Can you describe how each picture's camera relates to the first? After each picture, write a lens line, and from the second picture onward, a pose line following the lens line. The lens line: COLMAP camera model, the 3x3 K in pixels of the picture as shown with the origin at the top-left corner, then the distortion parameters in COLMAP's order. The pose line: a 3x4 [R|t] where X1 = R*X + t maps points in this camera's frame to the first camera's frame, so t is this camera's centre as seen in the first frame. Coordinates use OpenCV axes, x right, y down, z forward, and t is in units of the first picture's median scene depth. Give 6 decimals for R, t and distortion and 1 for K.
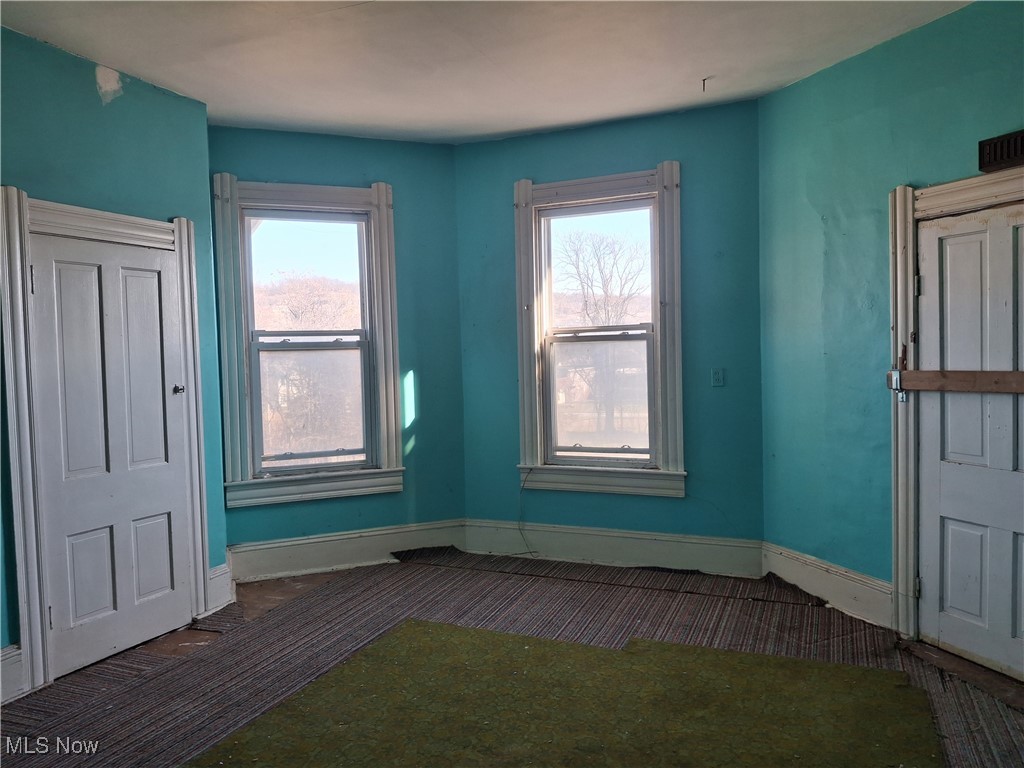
lens RADIAL K [[753.2, 0, 515.9], [0, 753.2, 385.6], [0, 0, 1]] dist [0.162065, -0.296738]
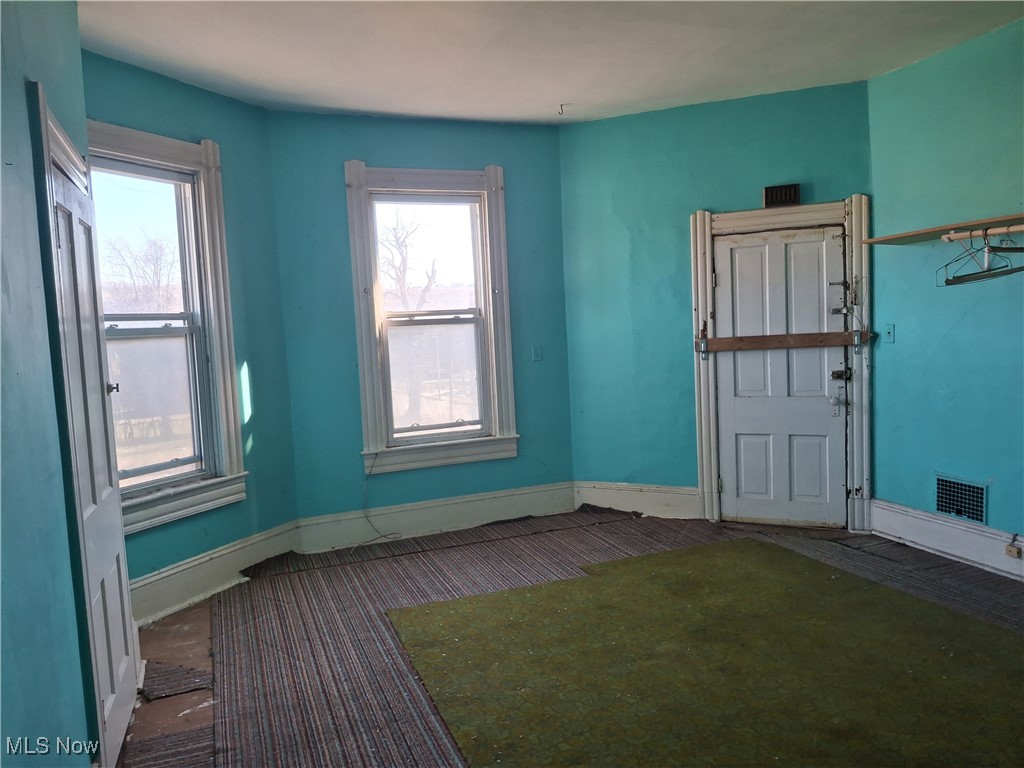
lens RADIAL K [[753.2, 0, 515.9], [0, 753.2, 385.6], [0, 0, 1]] dist [0.162065, -0.296738]
pose [[0.717092, -0.065836, 0.693862, -0.584528], [0.063350, 0.997565, 0.029181, 0.003671], [-0.694094, 0.023031, 0.719516, 0.163824]]
